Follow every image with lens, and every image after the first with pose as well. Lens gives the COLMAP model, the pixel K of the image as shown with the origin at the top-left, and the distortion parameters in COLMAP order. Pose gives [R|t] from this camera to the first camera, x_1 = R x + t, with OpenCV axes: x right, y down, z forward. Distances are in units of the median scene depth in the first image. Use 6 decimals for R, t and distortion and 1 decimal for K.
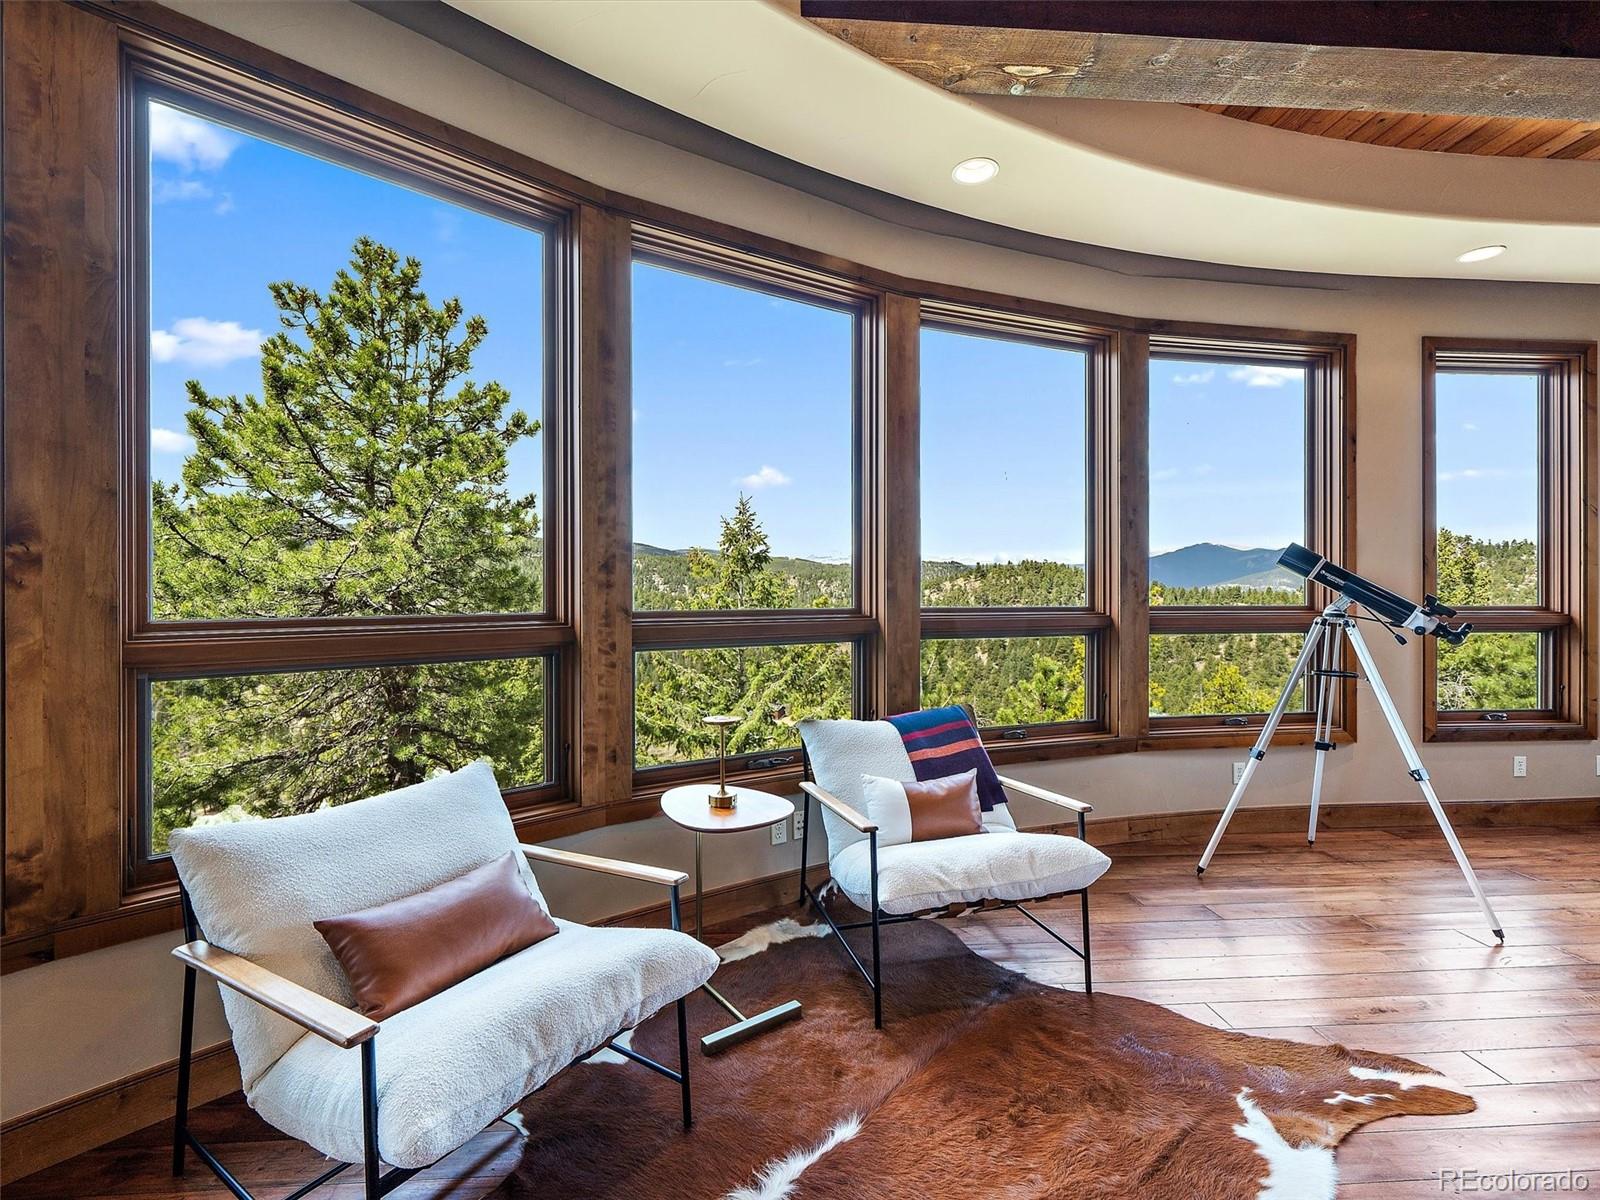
lens RADIAL K [[745.7, 0, 800.8], [0, 745.7, 598.4], [0, 0, 1]] dist [-0.001141, -0.001098]
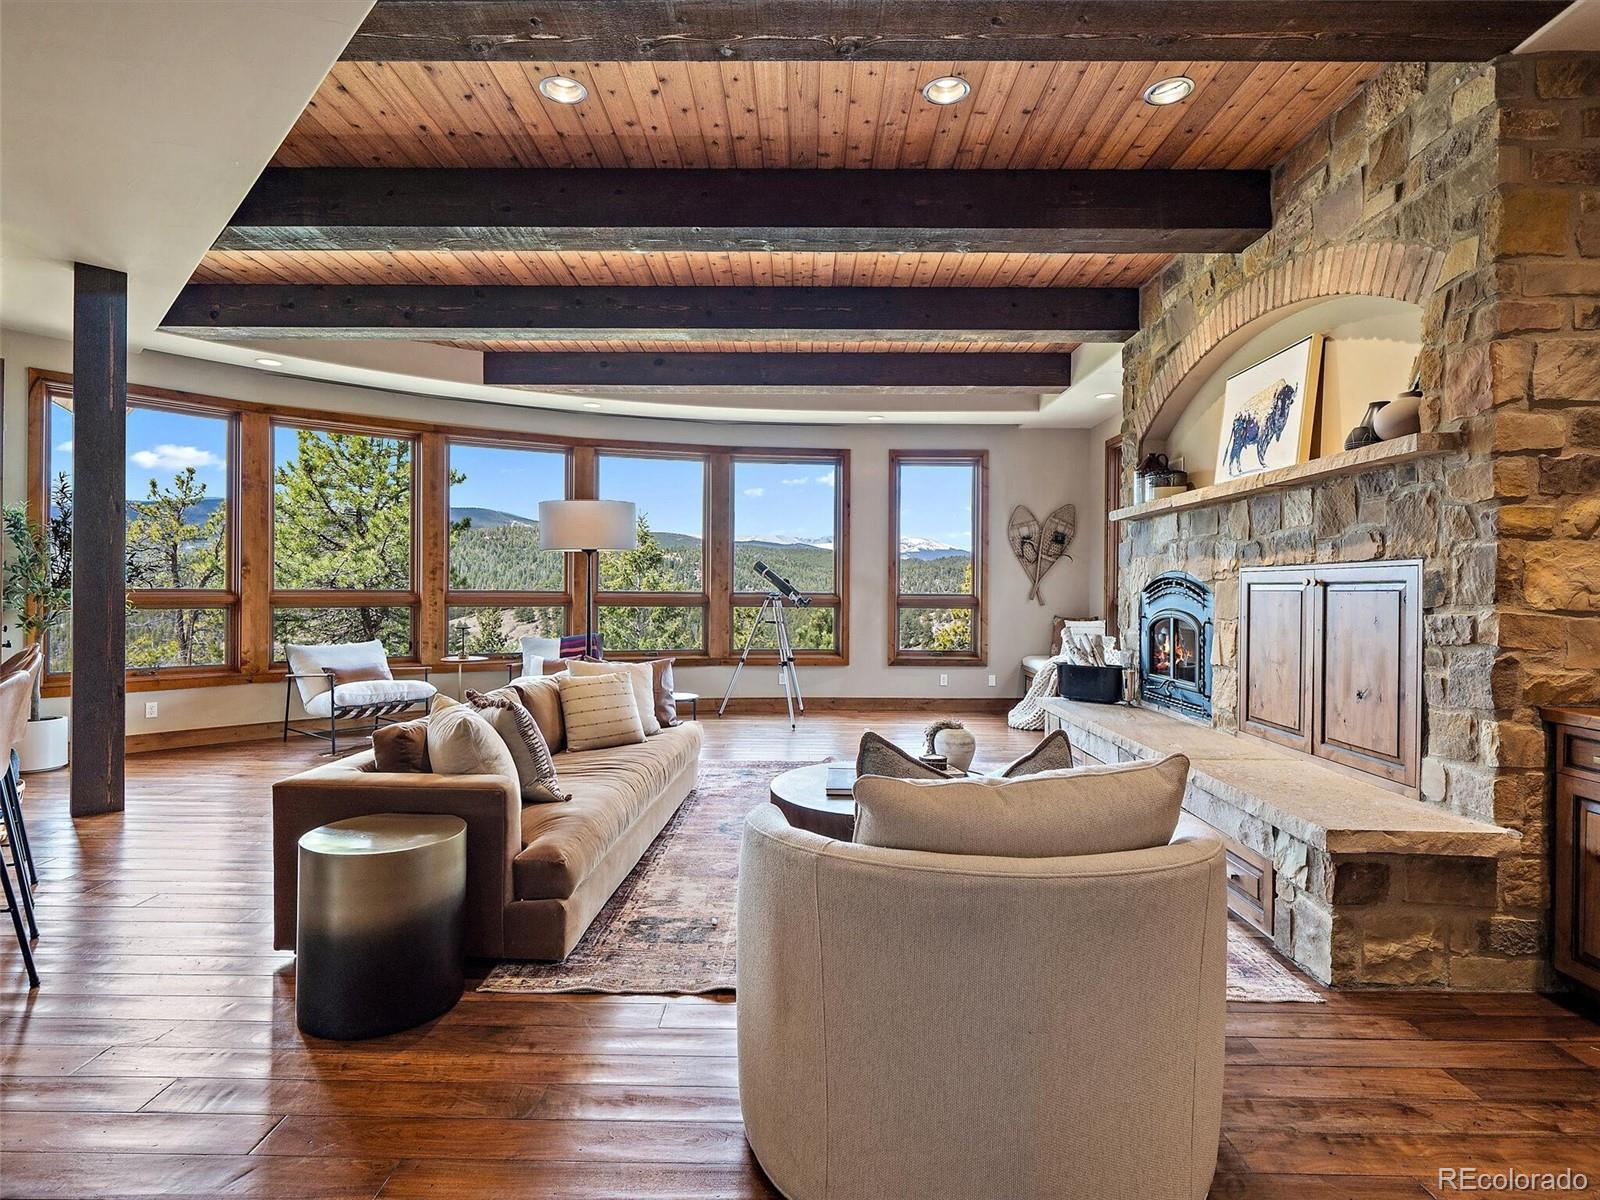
lens RADIAL K [[838.1, 0, 783.4], [0, 838.1, 591.4], [0, 0, 1]] dist [-0.002268, 0.000997]
pose [[0.996531, 0.006913, -0.082933, 0.768436], [-0.007491, 0.999950, -0.006655, 0.022181], [0.082883, 0.007253, 0.996533, -1.152508]]
